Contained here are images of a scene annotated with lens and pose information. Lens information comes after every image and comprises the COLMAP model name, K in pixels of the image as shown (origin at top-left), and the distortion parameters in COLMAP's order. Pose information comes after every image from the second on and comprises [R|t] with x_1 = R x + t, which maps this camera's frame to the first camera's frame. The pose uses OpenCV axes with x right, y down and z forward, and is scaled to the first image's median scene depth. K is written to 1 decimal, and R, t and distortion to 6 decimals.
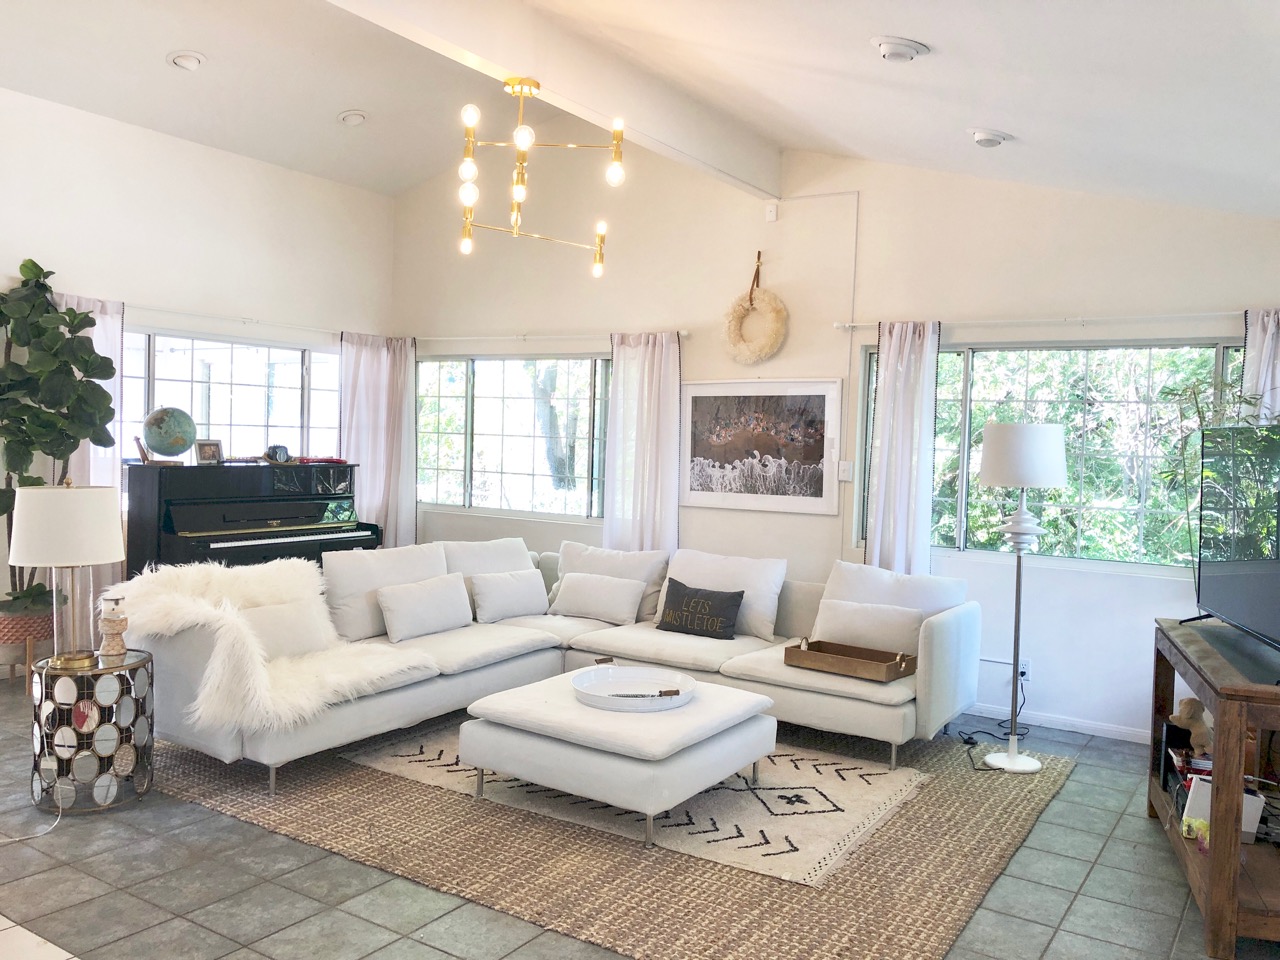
lens RADIAL K [[1036.6, 0, 640.0], [0, 1036.6, 480.0], [0, 0, 1]] dist [0.002740, -0.000310]
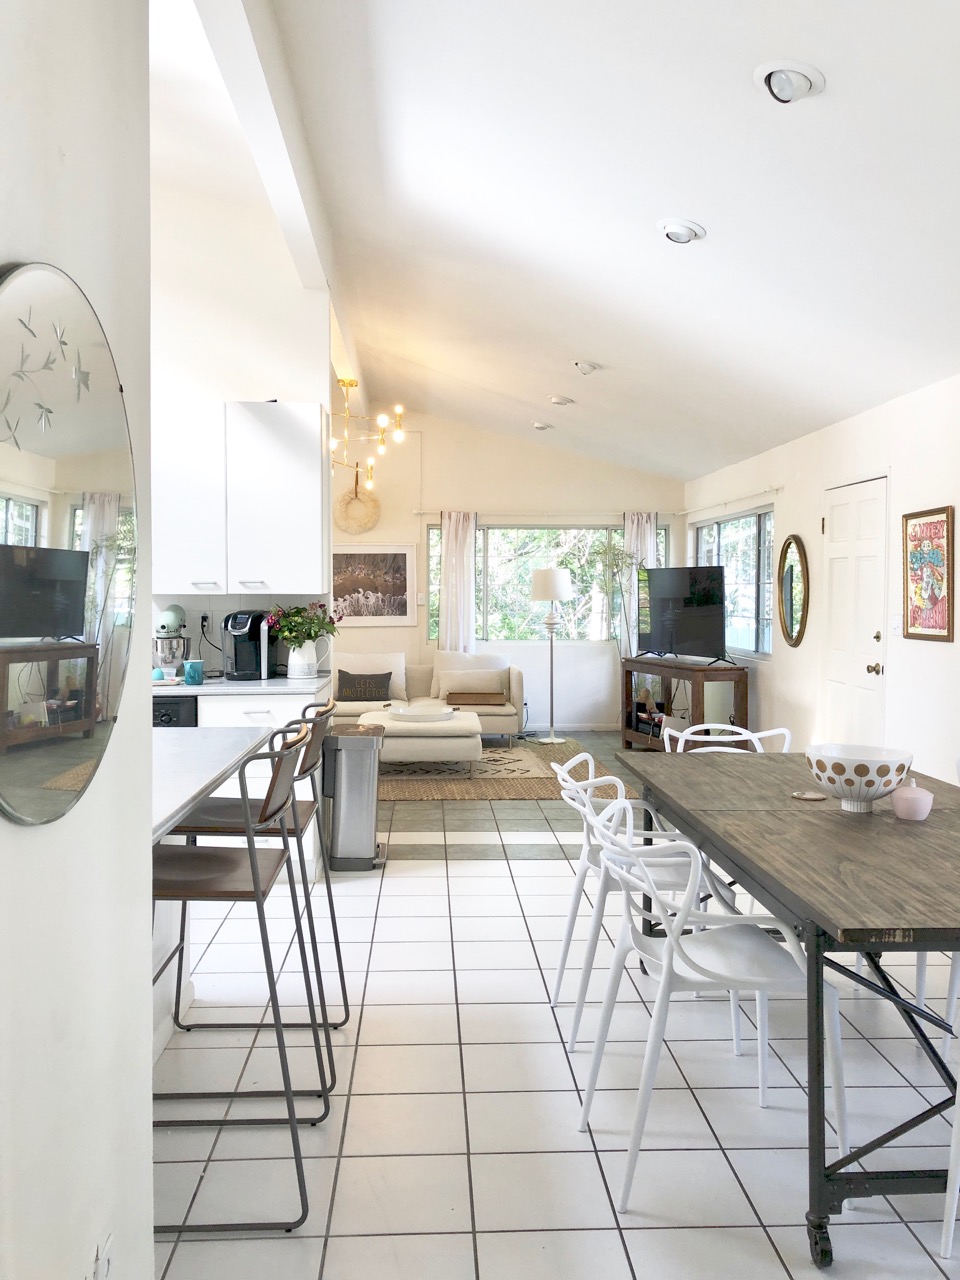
lens RADIAL K [[1036.6, 0, 480.0], [0, 1036.6, 640.0], [0, 0, 1]] dist [0.002740, -0.000310]
pose [[0.805215, -0.054687, 0.590456, -0.700763], [0.046556, 0.998495, 0.028991, 0.012956], [-0.591153, 0.004145, 0.806549, -0.393353]]
